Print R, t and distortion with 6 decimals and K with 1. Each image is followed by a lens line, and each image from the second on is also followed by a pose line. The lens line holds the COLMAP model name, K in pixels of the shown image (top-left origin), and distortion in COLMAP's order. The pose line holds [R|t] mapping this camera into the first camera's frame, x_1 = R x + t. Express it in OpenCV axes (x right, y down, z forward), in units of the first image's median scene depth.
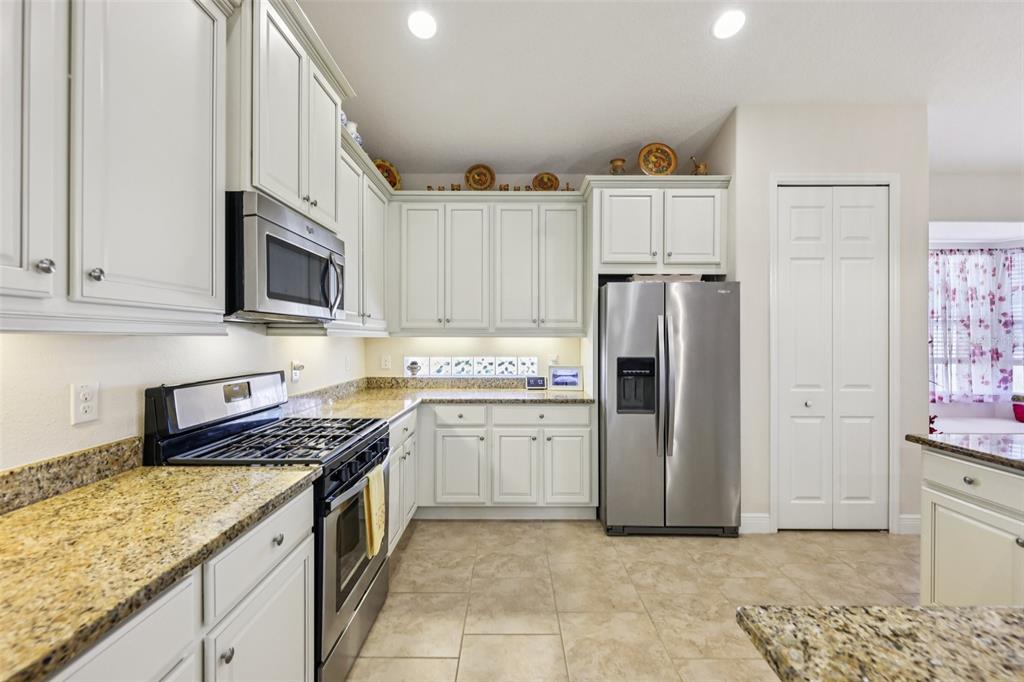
lens RADIAL K [[413.9, 0, 514.2], [0, 413.9, 340.0], [0, 0, 1]] dist [-0.001854, -0.000616]
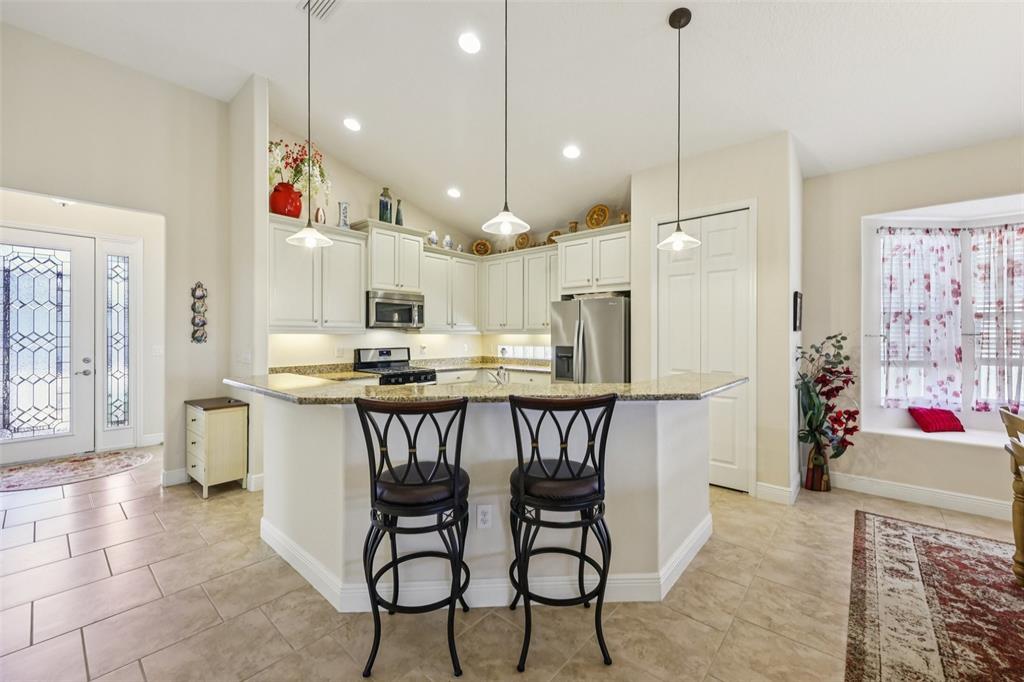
lens RADIAL K [[413.9, 0, 510.5], [0, 413.9, 335.9], [0, 0, 1]] dist [-0.001854, -0.000616]
pose [[0.750642, 0.000941, -0.660708, 1.134671], [-0.002149, 0.999997, -0.001018, 0.002633], [0.660705, 0.002184, 0.750642, -0.354723]]
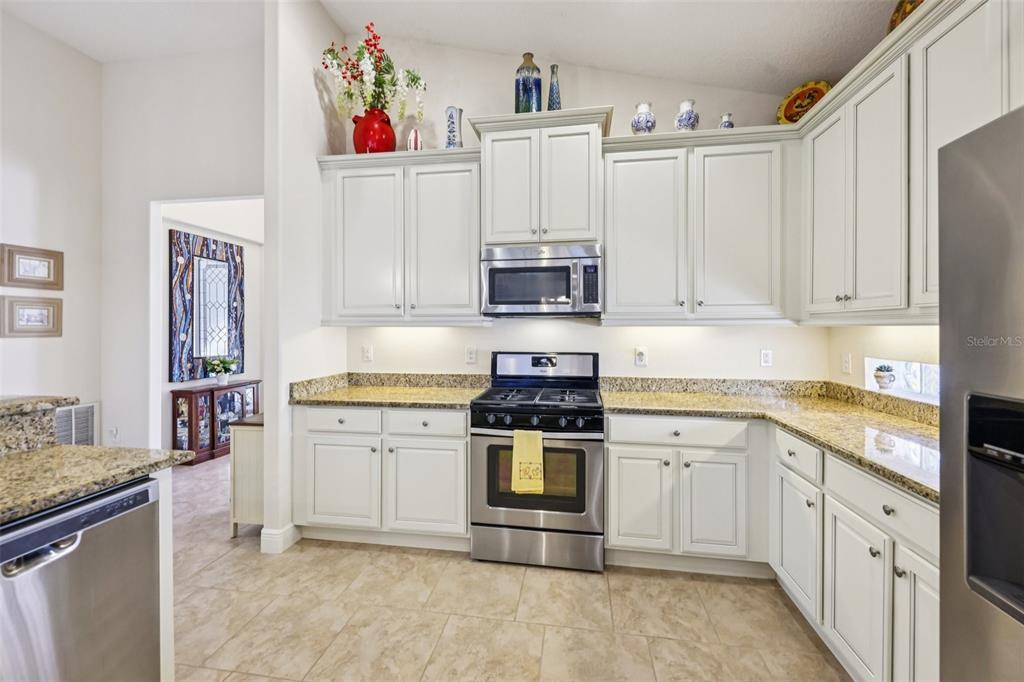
lens RADIAL K [[413.9, 0, 514.3], [0, 413.9, 331.6], [0, 0, 1]] dist [-0.001854, -0.000616]
pose [[-0.164003, 0.008537, -0.986423, 0.544109], [-0.003792, 0.999950, 0.009284, -0.003050], [0.986452, 0.005264, -0.163963, 0.683627]]
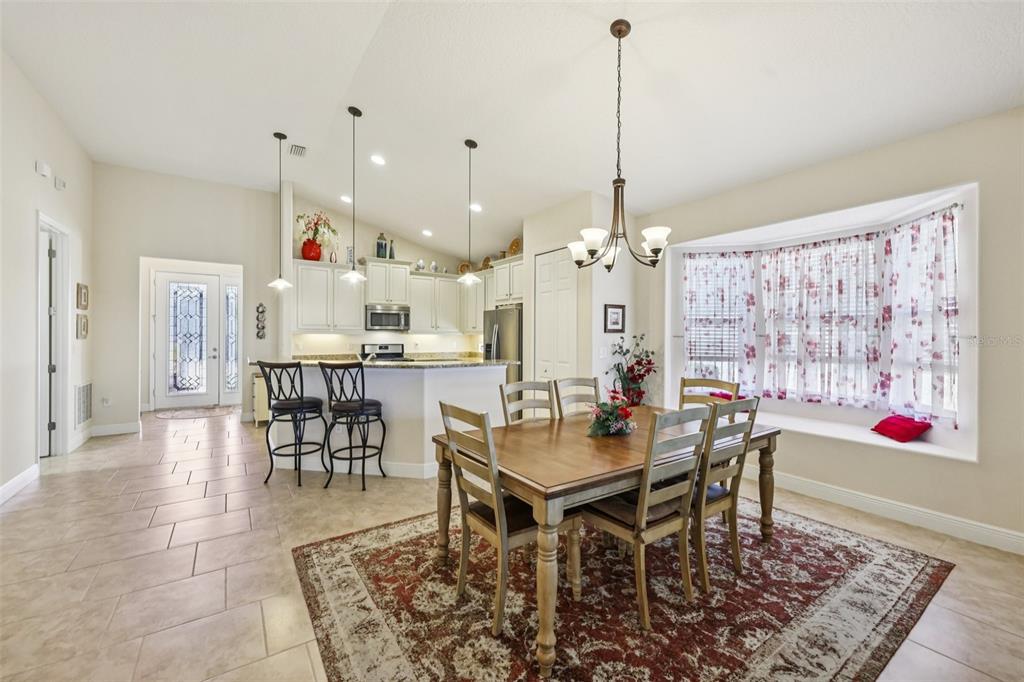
lens RADIAL K [[413.9, 0, 513.7], [0, 413.9, 337.5], [0, 0, 1]] dist [-0.001854, -0.000616]
pose [[0.564227, 0.005445, -0.825601, 2.082305], [-0.006221, 0.999978, 0.002344, 0.003107], [0.825596, 0.003814, 0.564249, -0.160373]]
